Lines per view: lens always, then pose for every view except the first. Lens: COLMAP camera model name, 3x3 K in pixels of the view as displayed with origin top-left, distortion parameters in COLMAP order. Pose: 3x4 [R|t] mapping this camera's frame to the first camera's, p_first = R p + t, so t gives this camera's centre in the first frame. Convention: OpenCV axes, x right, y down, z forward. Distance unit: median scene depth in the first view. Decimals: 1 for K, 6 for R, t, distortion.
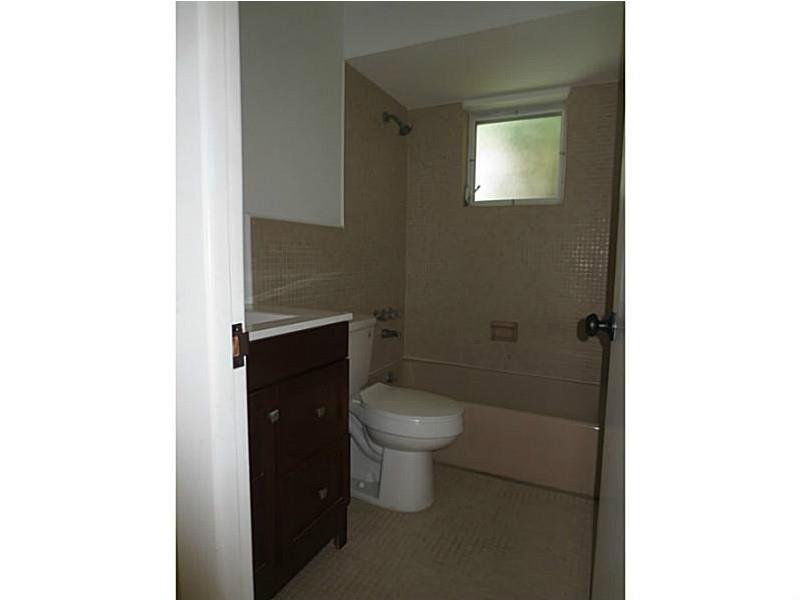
lens RADIAL K [[424.7, 0, 400.0], [0, 424.7, 300.0], [0, 0, 1]] dist [-0.032586, 0.000856]
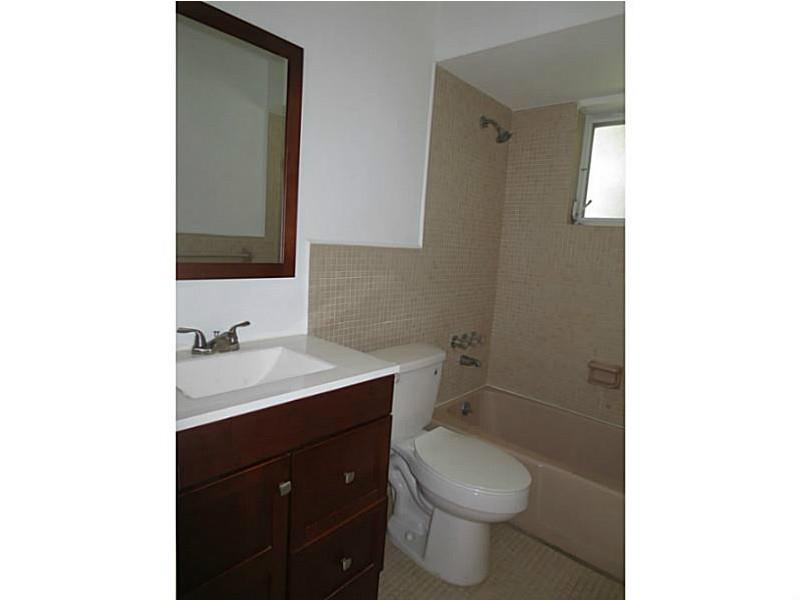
lens RADIAL K [[424.7, 0, 400.0], [0, 424.7, 300.0], [0, 0, 1]] dist [-0.032586, 0.000856]
pose [[0.962582, 0.085089, -0.257284, 0.058758], [-0.078596, 0.996277, 0.035433, -0.077178], [0.259341, -0.013886, 0.965686, 0.088308]]
